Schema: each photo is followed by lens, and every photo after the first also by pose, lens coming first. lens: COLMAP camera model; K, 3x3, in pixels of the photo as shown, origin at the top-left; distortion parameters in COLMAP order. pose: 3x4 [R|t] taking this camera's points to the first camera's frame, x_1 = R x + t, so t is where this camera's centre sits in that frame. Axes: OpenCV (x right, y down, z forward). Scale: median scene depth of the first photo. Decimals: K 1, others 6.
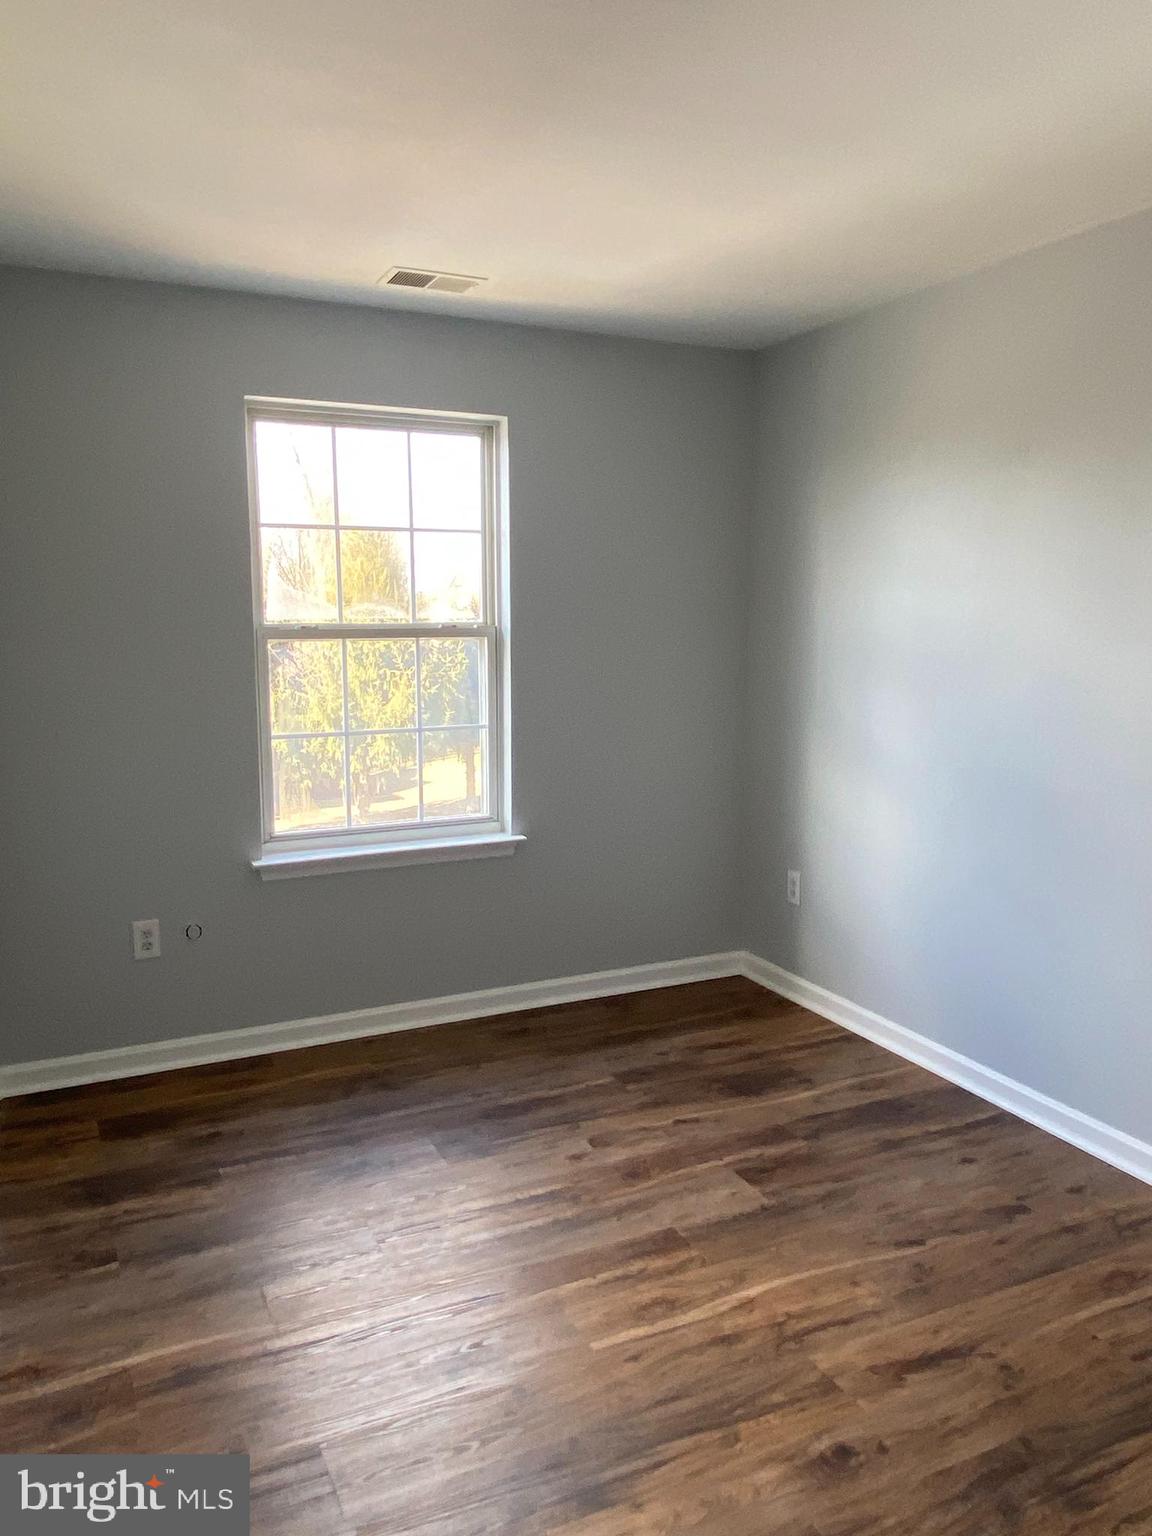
lens RADIAL K [[1133.7, 0, 576.0], [0, 1133.7, 768.0], [0, 0, 1]] dist [0.064977, -0.089154]
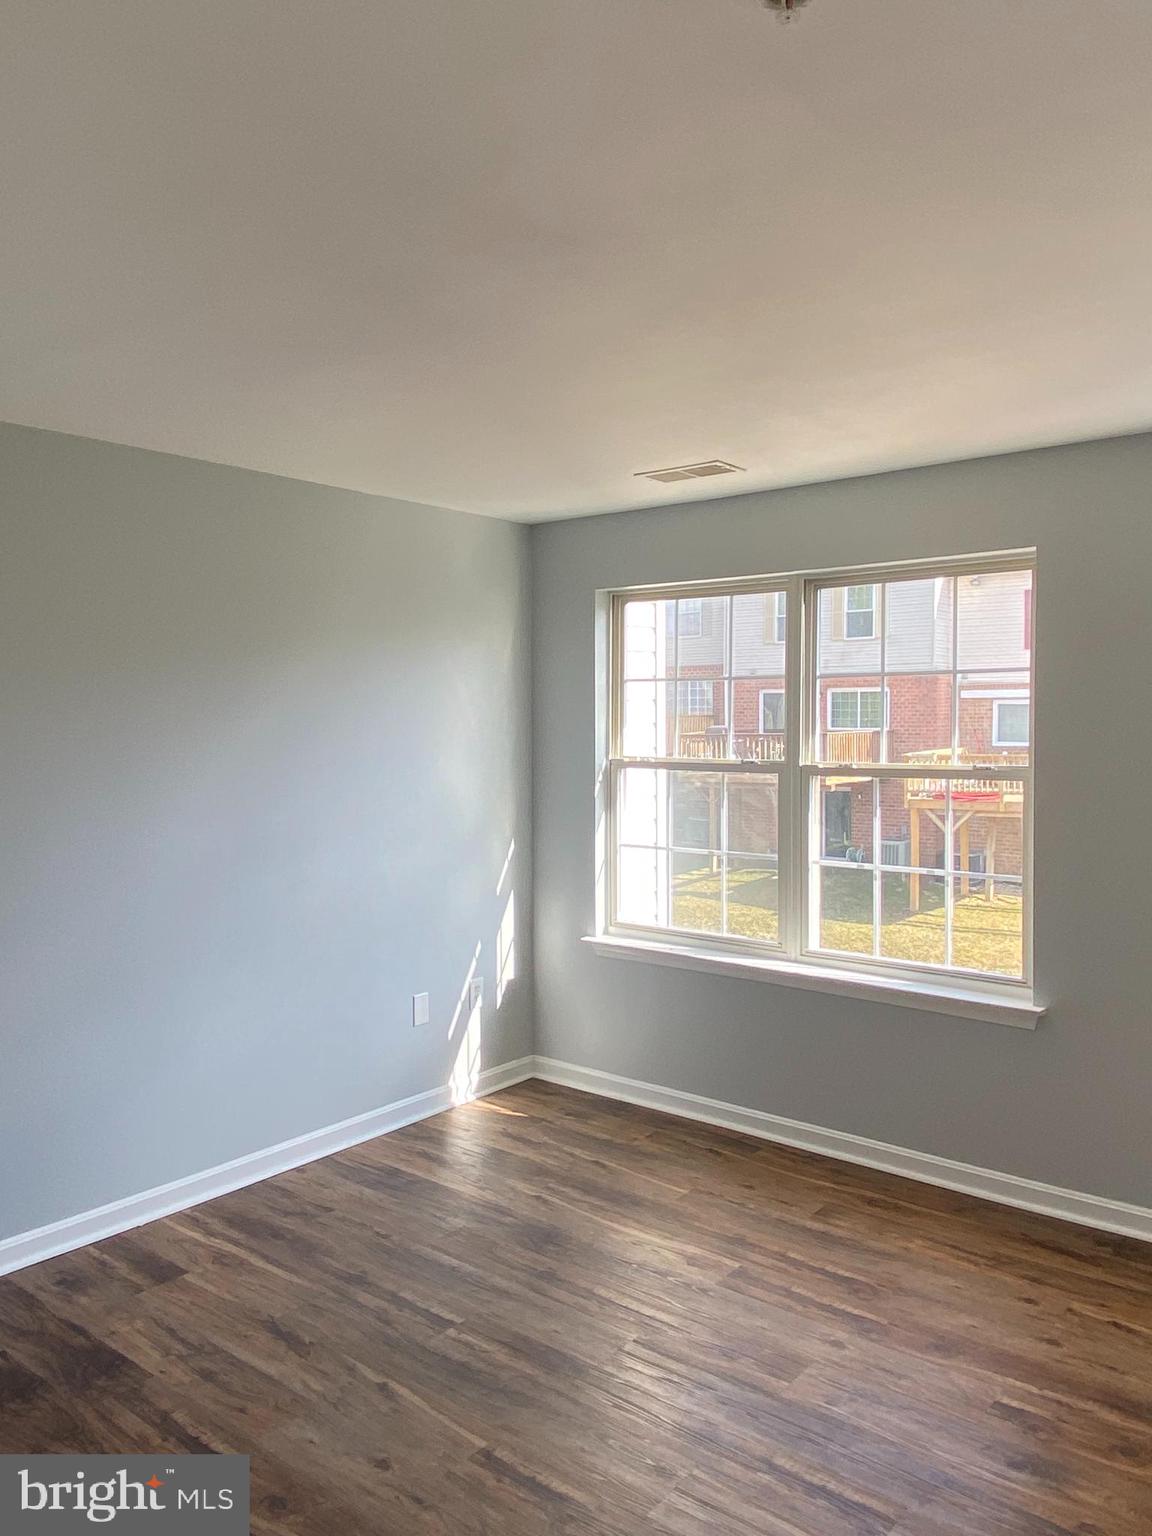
lens RADIAL K [[1147.4, 0, 578.3], [0, 1147.4, 757.6], [0, 0, 1]] dist [0.100807, -0.124686]
pose [[0.408997, 0.021606, -0.912280, 0.662621], [-0.144346, 0.988665, -0.041299, -0.045335], [0.901047, 0.148575, 0.407480, 0.302058]]
